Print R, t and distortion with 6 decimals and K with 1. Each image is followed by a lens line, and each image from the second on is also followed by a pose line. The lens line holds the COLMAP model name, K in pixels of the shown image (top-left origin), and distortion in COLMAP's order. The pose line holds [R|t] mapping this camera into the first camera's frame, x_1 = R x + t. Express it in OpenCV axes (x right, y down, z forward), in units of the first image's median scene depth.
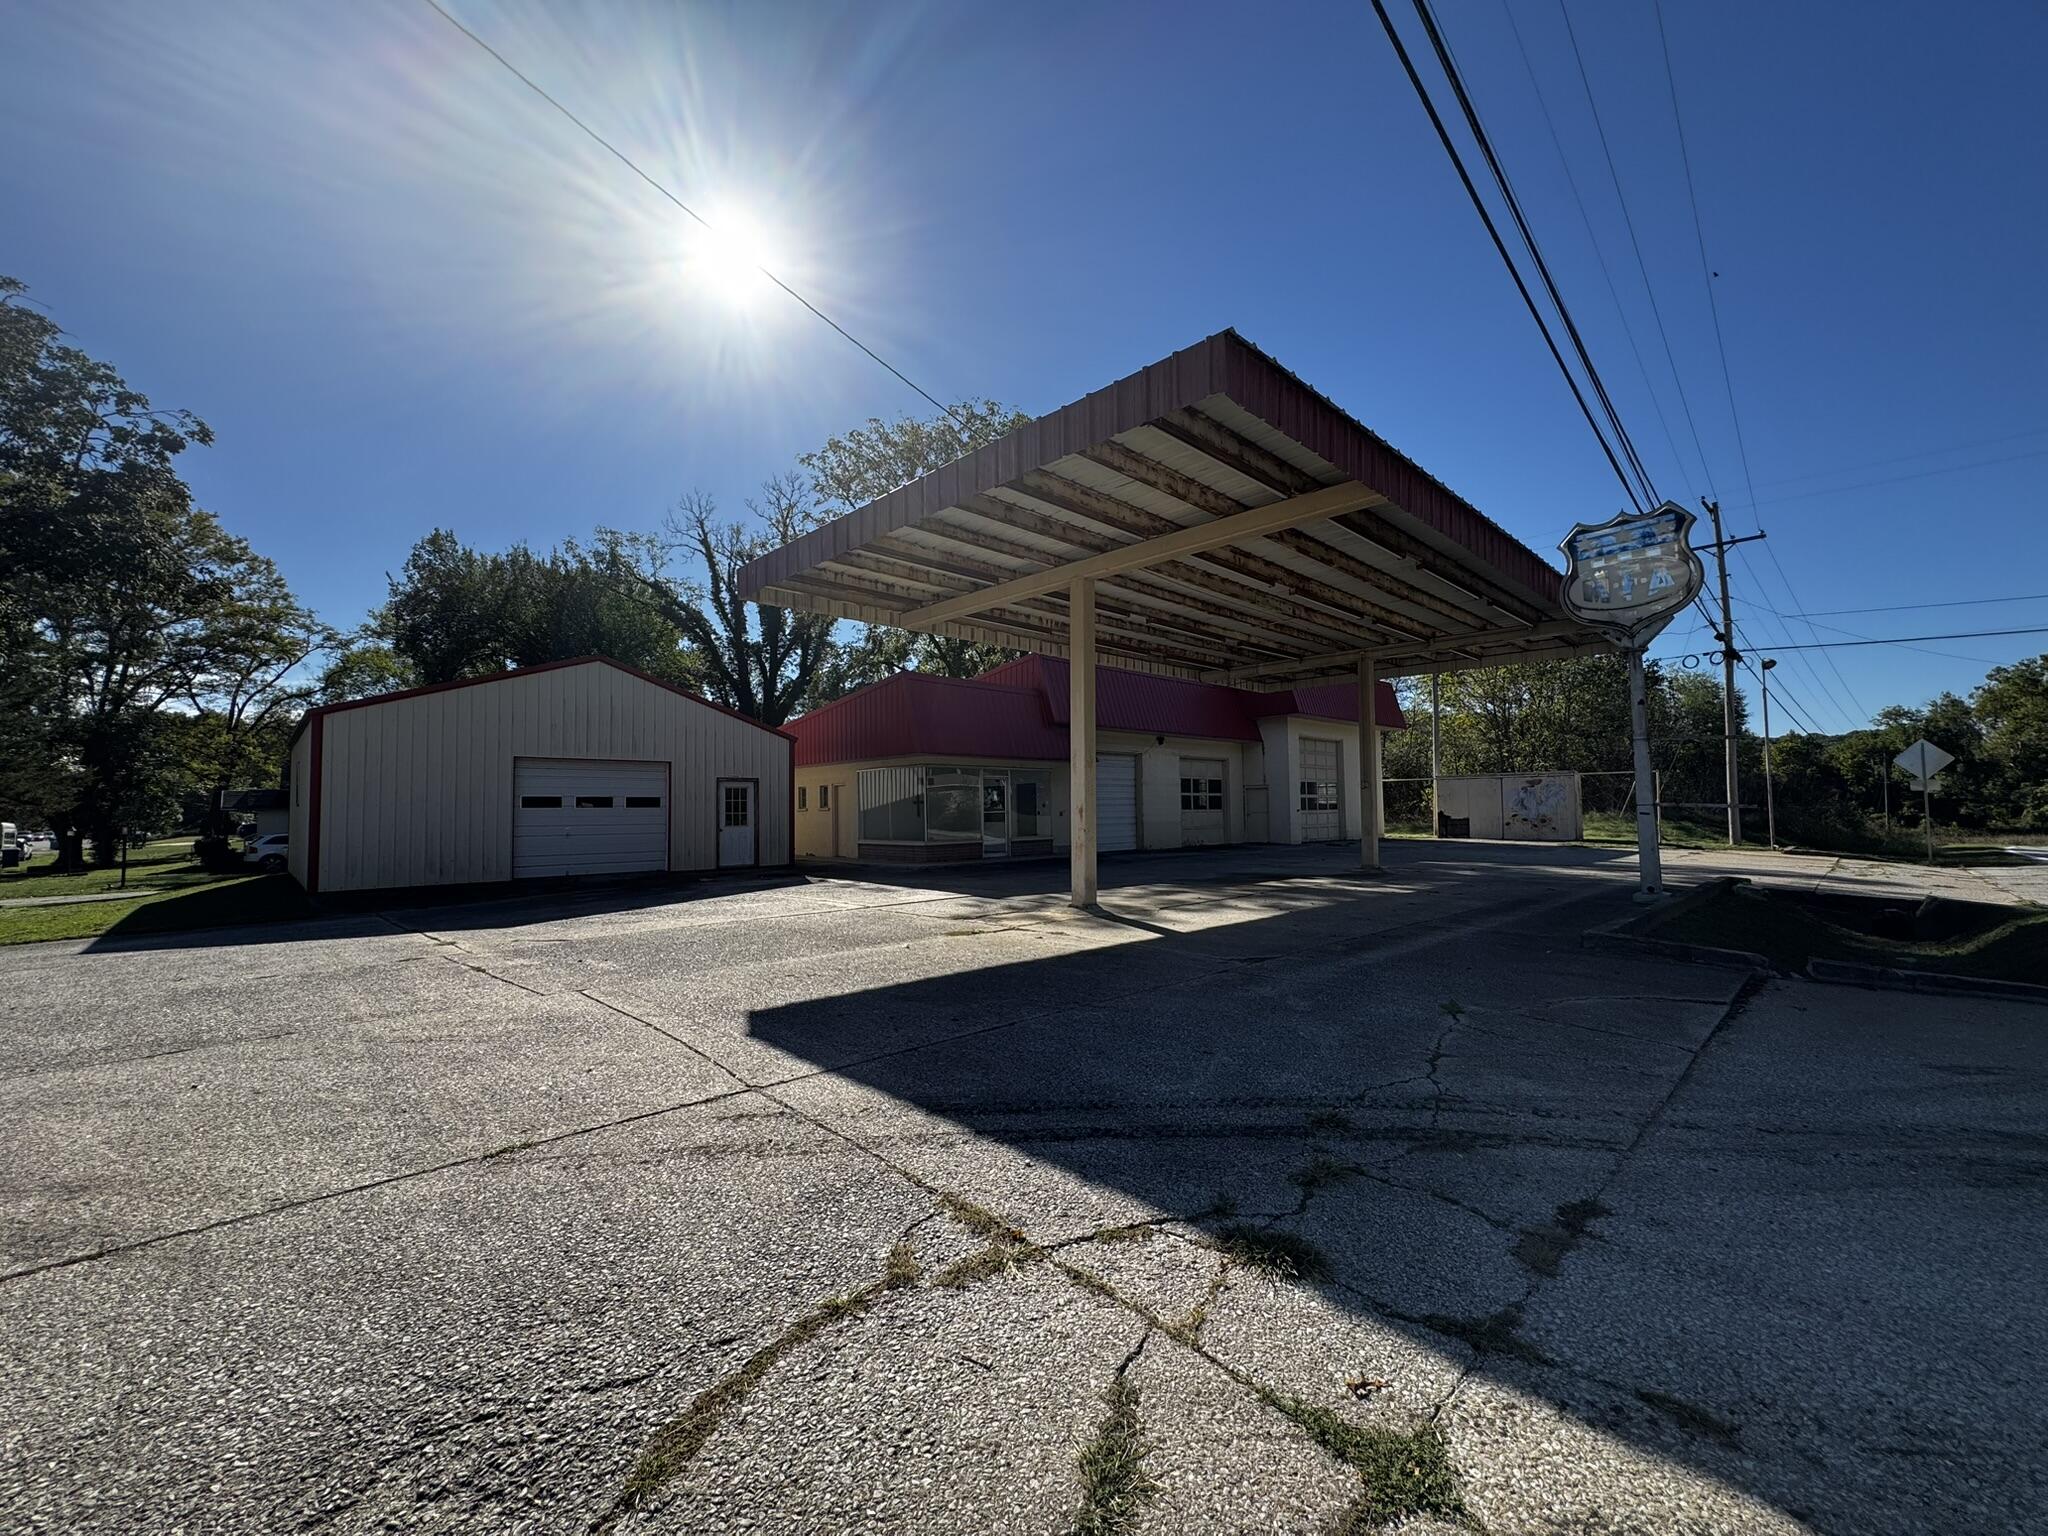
lens RADIAL K [[819.3, 0, 1024.0], [0, 819.3, 768.0], [0, 0, 1]] dist [-0.000757, -0.000266]
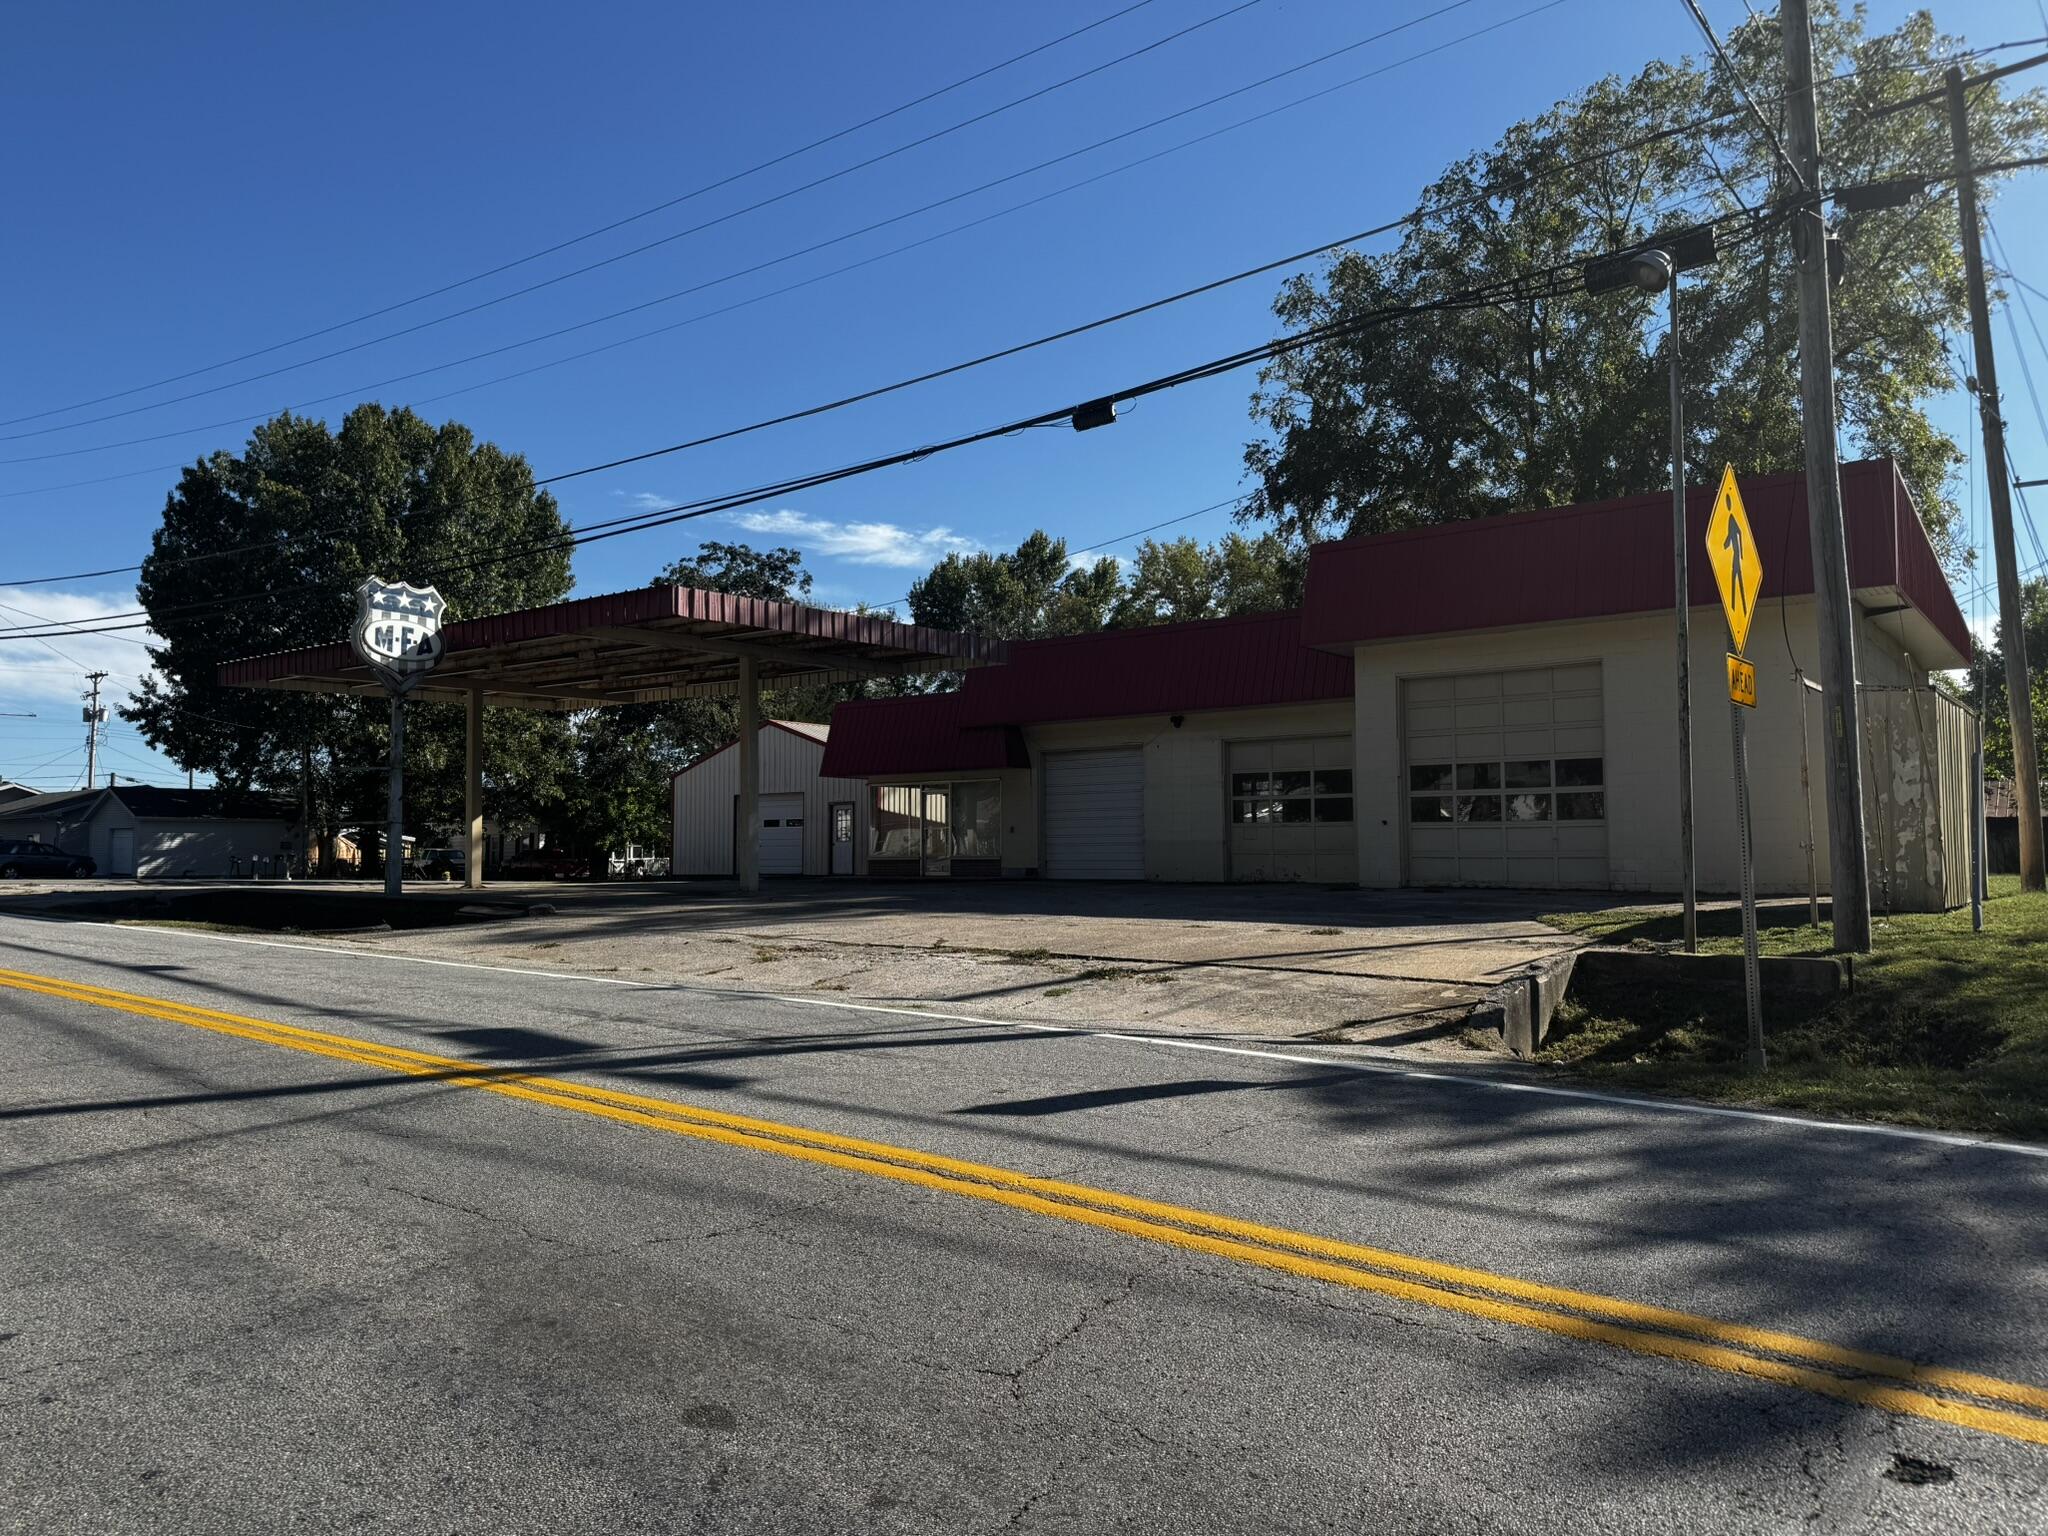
lens RADIAL K [[1444.4, 0, 1024.0], [0, 1444.4, 768.0], [0, 0, 1]] dist [0.000108, -0.000035]
pose [[0.145469, -0.049656, -0.988116, 1.281053], [0.052156, 0.997736, -0.042461, 0.047510], [0.987987, -0.045359, 0.147729, 0.670511]]
